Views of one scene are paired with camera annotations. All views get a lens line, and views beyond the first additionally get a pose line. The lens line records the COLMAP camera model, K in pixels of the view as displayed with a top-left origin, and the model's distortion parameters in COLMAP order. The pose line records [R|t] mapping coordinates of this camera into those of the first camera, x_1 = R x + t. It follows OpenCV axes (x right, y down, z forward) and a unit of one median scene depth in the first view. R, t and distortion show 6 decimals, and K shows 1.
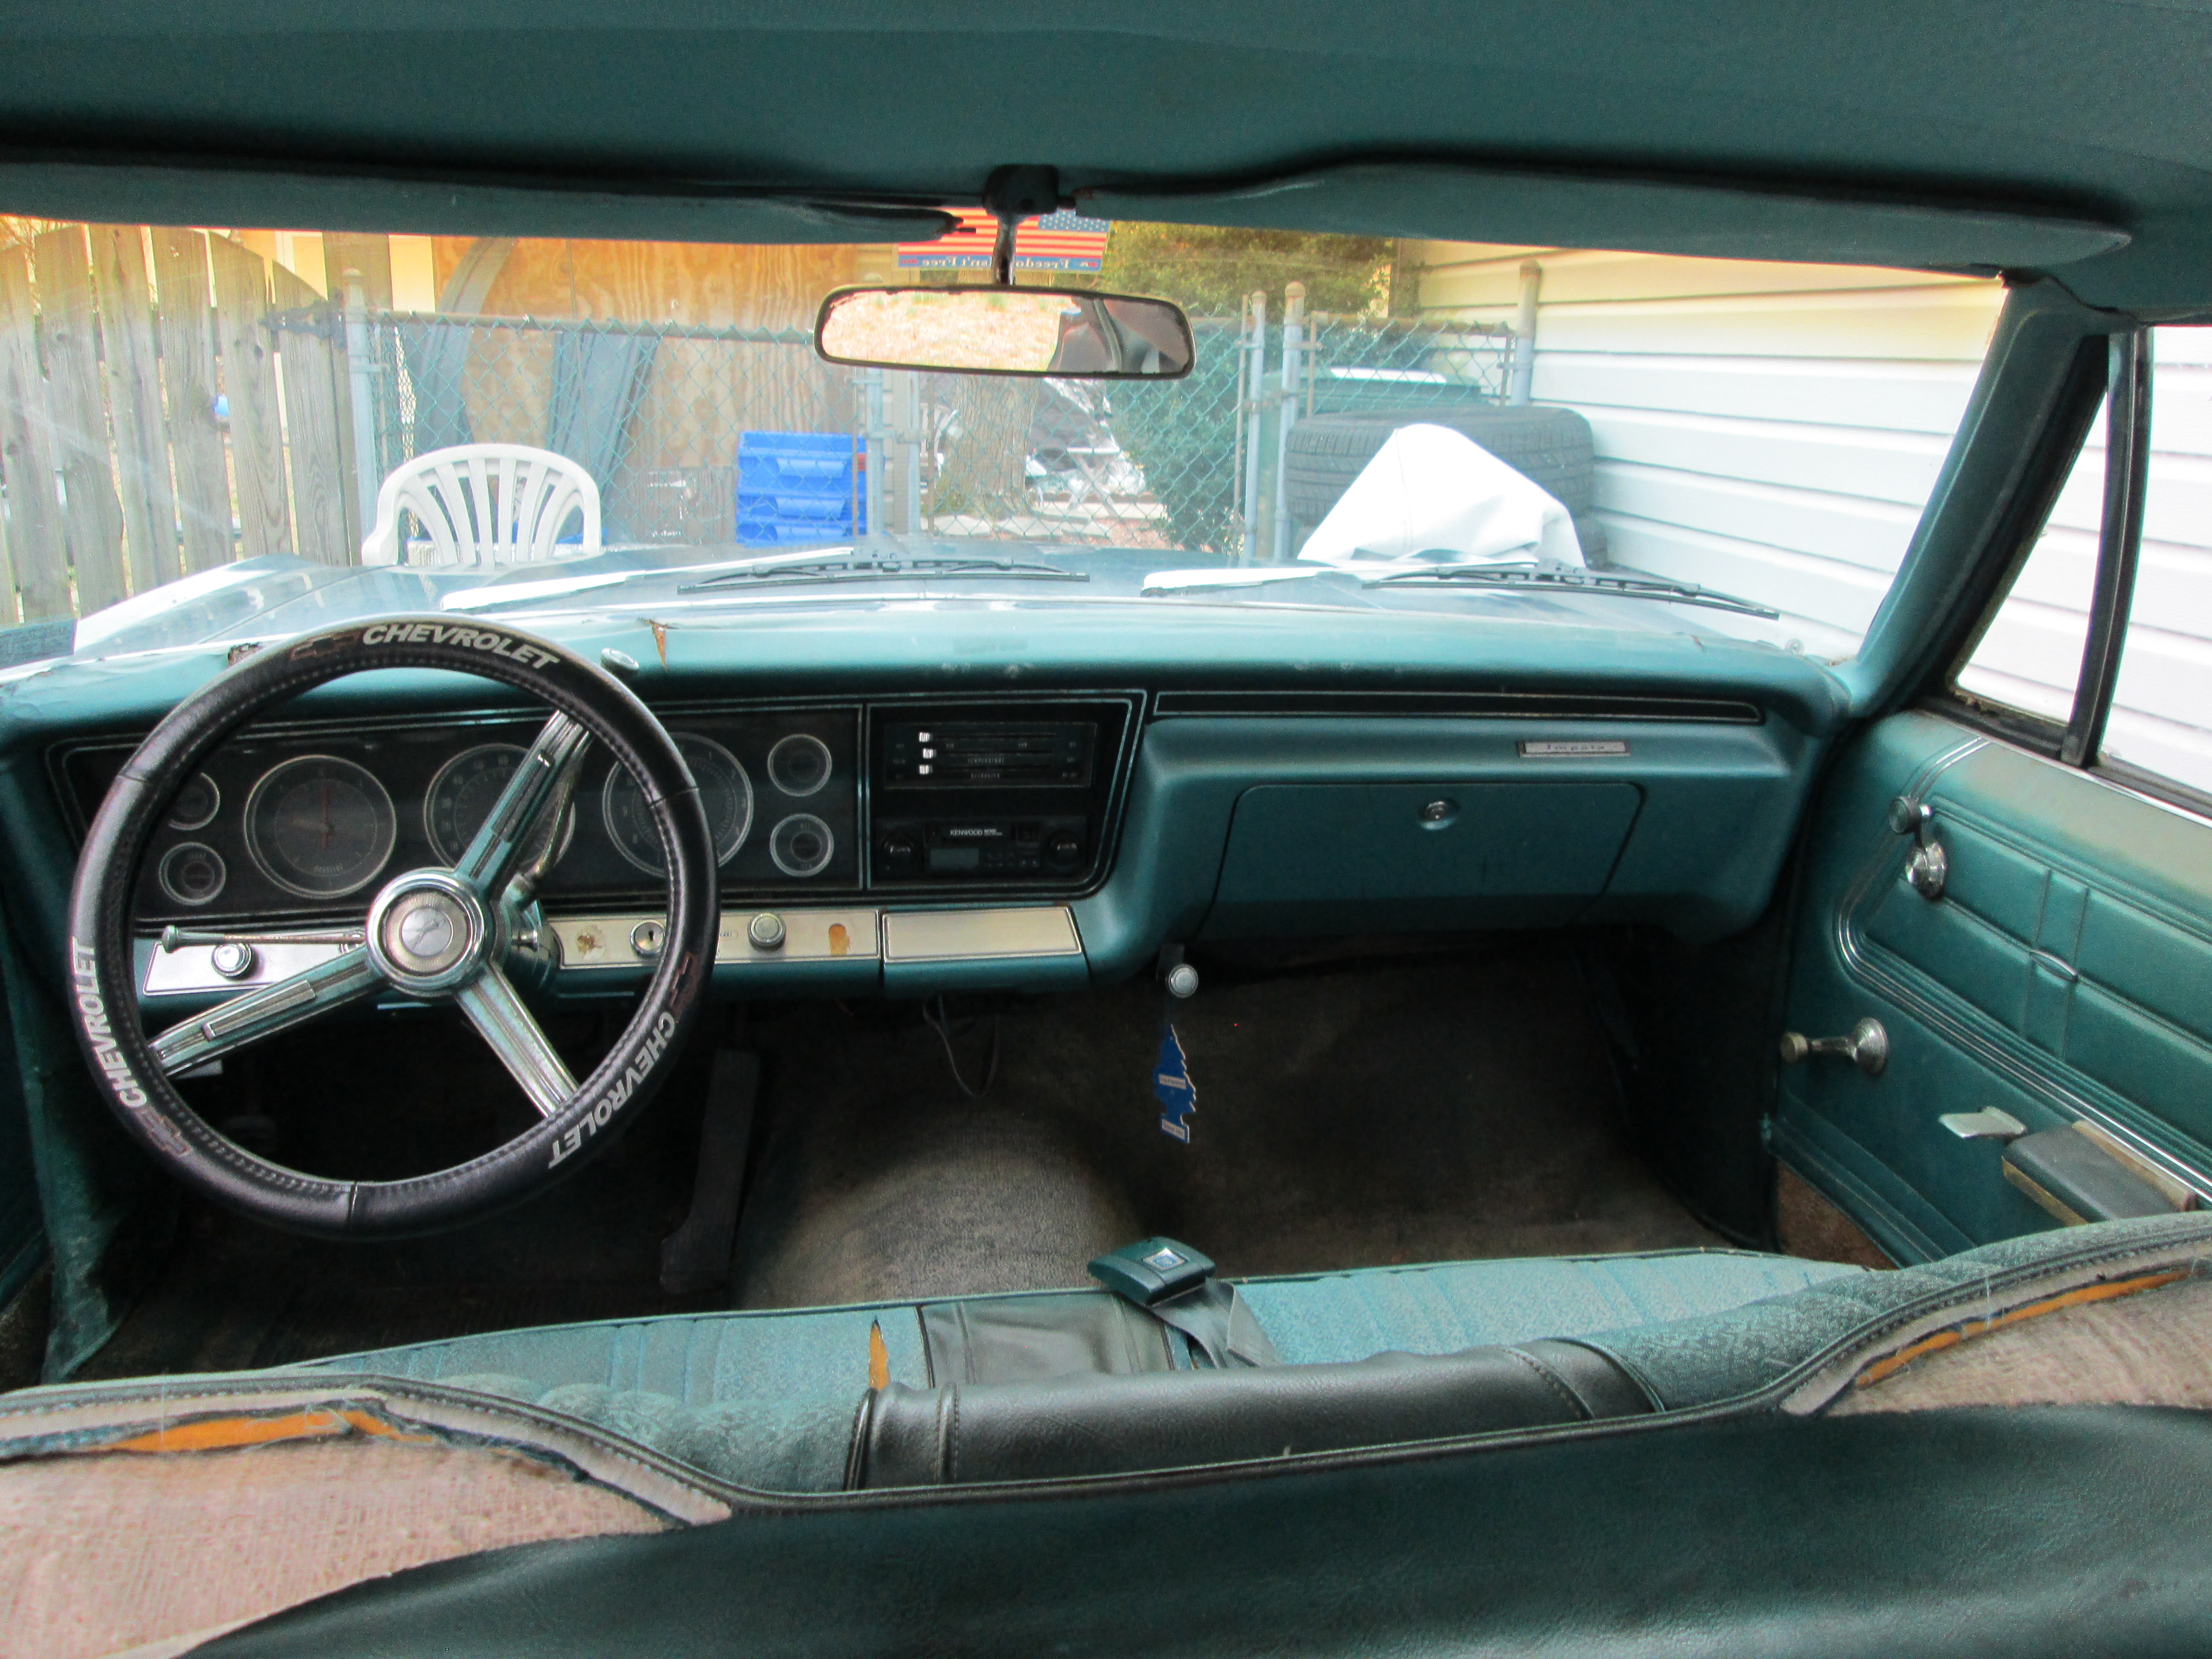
lens RADIAL K [[1881.5, 0, 1107.0], [0, 1881.5, 817.1], [0, 0, 1]] dist [-0.062333, 0.064548]
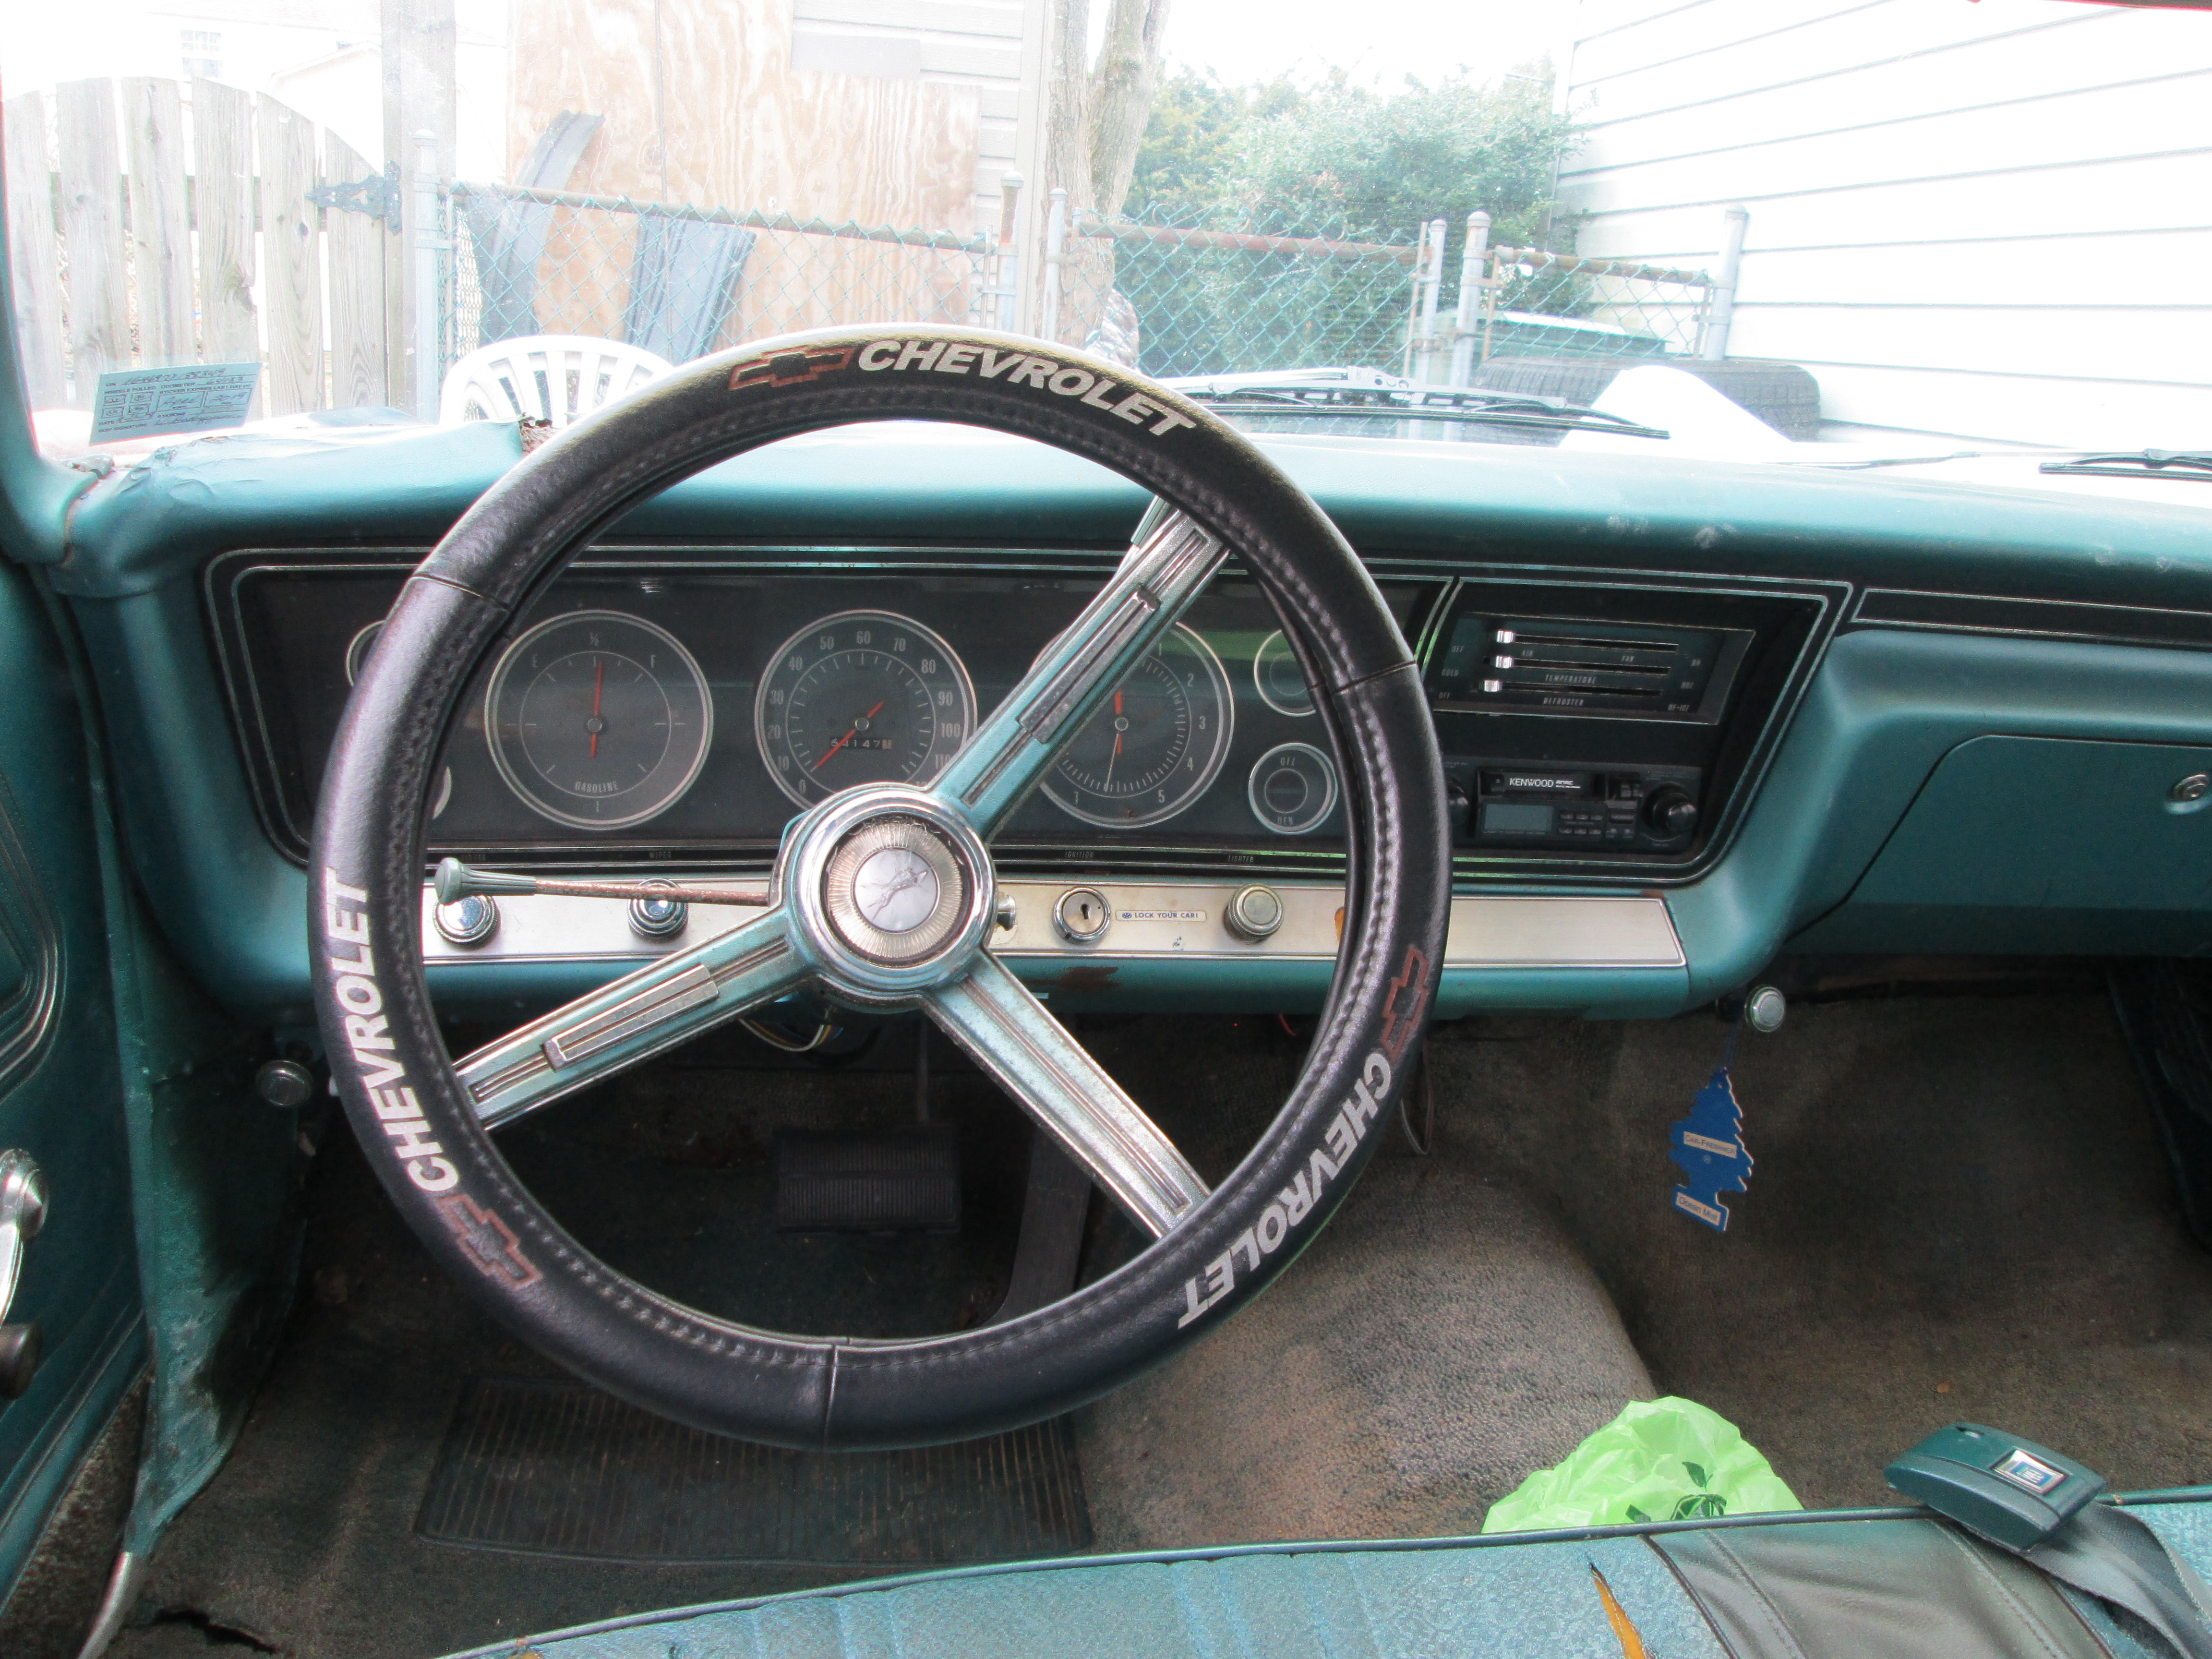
lens RADIAL K [[1858.1, 0, 1106.0], [0, 1858.1, 829.5], [0, 0, 1]] dist [-0.039562, 0.012540]
pose [[0.998316, 0.050787, 0.028034, -0.257254], [-0.051124, 0.998627, 0.011417, 0.026513], [-0.027415, -0.012831, 0.999542, 0.341091]]
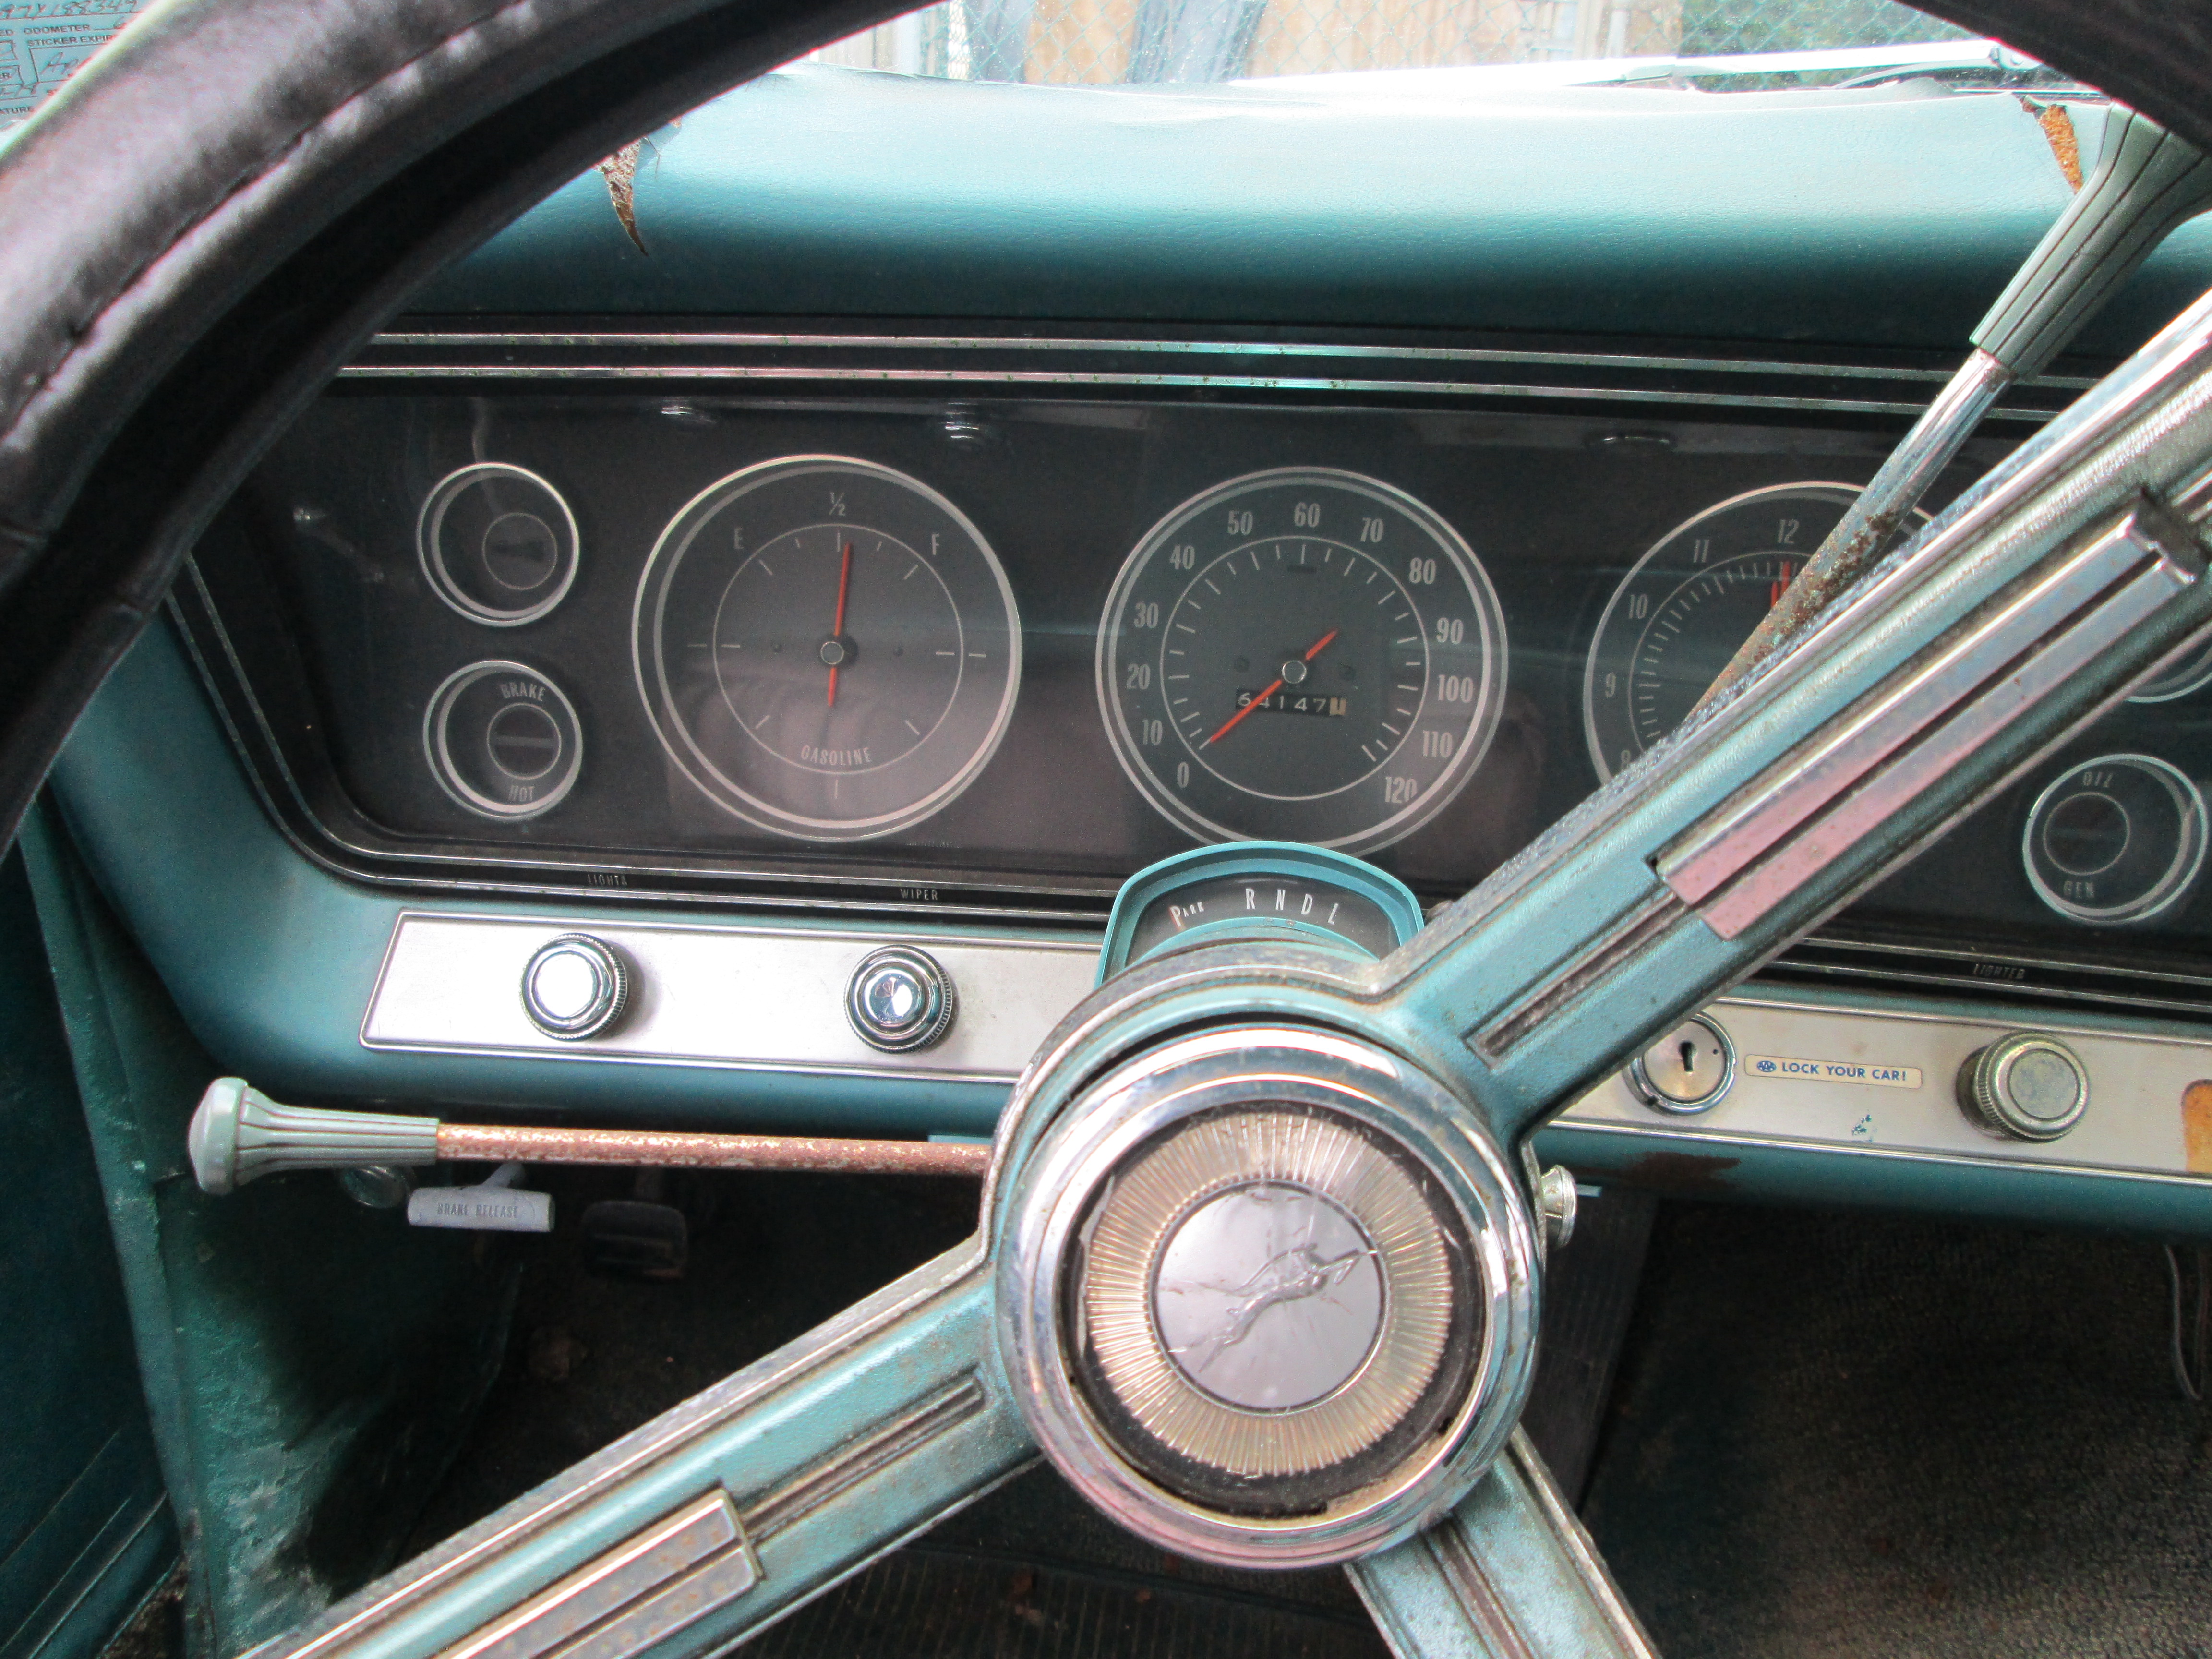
lens RADIAL K [[1829.7, 0, 1106.0], [0, 1829.7, 829.5], [0, 0, 1]] dist [-0.028404, -0.015023]
pose [[0.965675, 0.128853, -0.225543, -0.278146], [-0.099791, 0.985688, 0.135868, -0.014501], [0.239822, -0.108697, 0.964713, 0.649733]]
